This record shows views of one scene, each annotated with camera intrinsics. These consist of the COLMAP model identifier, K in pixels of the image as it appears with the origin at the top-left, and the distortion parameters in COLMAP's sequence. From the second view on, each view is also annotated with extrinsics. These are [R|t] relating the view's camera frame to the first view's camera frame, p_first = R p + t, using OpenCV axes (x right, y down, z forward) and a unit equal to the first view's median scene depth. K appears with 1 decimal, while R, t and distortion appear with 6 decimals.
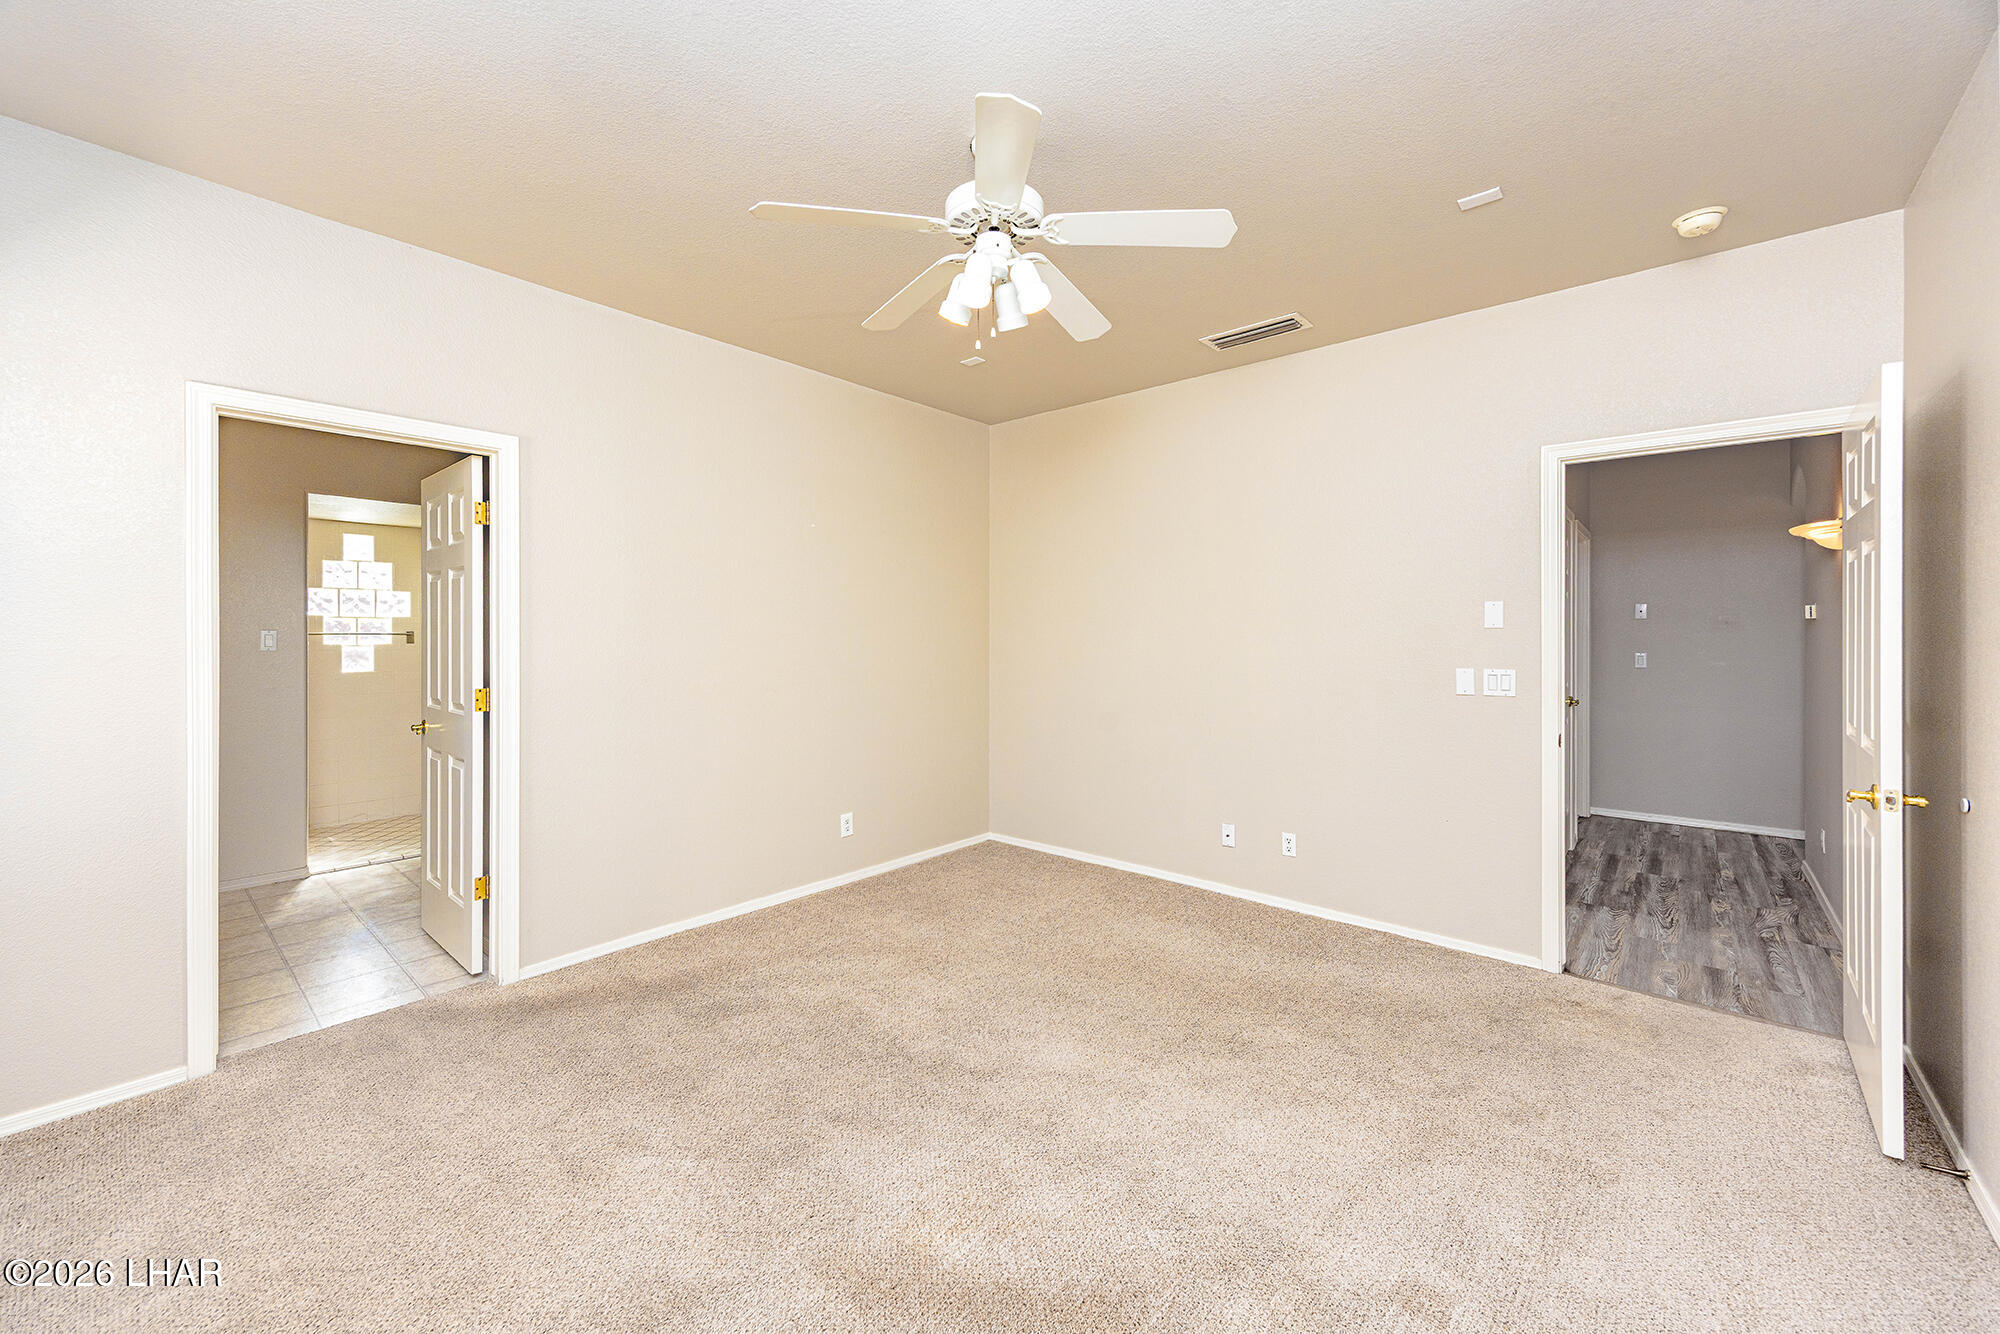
lens RADIAL K [[784.0, 0, 1026.0], [0, 784.0, 640.2], [0, 0, 1]] dist [0.010600, 0.000196]
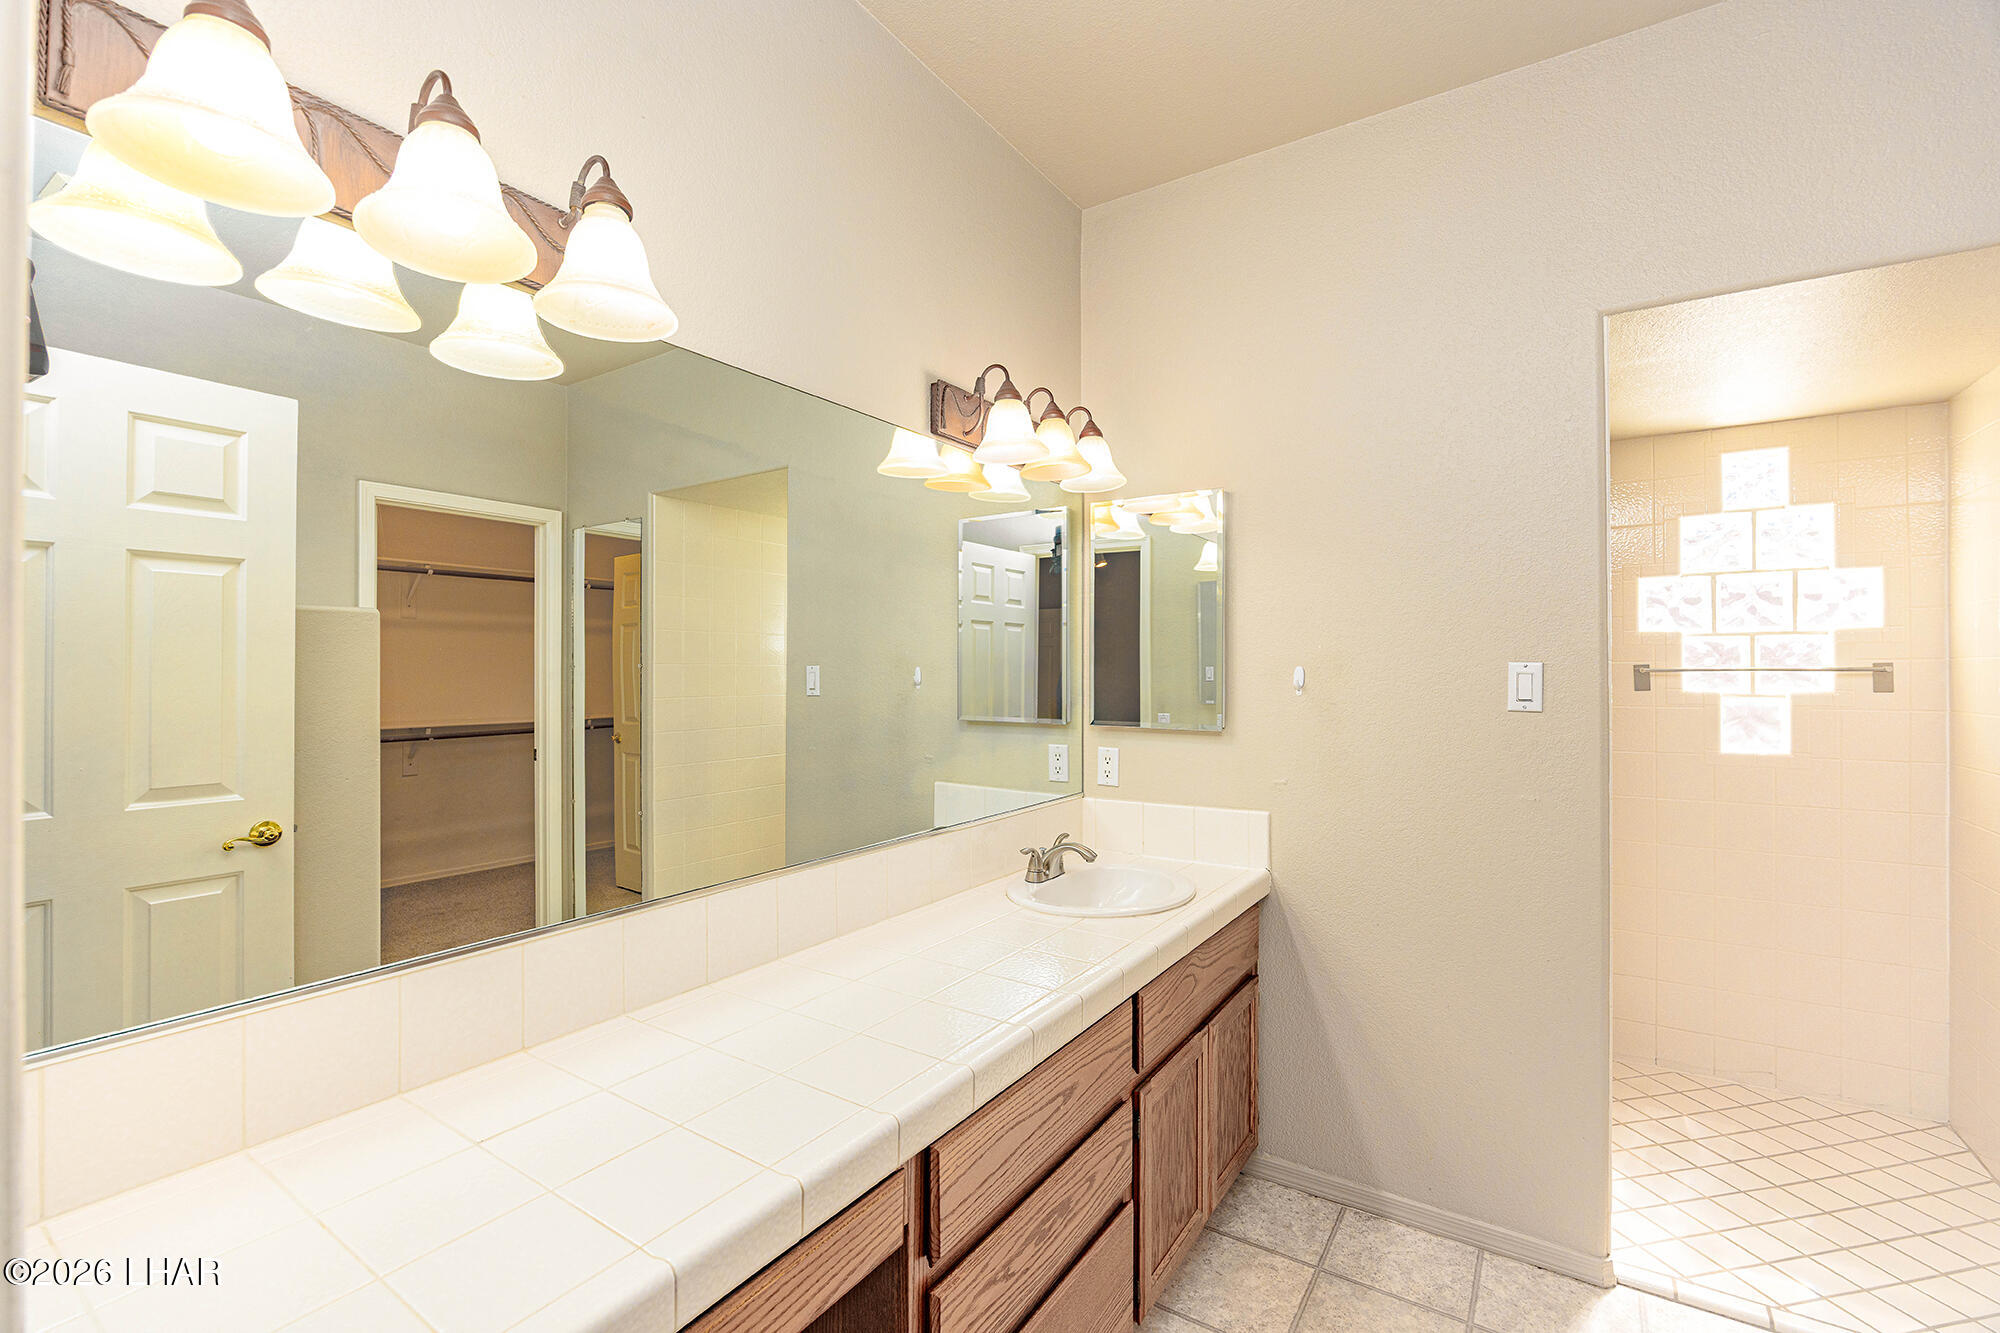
lens RADIAL K [[857.7, 0, 1001.4], [0, 857.7, 664.4], [0, 0, 1]] dist [0.000193, 0.000047]
pose [[0.109966, -0.005922, -0.993918, -0.405258], [0.000941, 0.999982, -0.005854, -0.008782], [0.993935, -0.000291, 0.109970, 0.518387]]
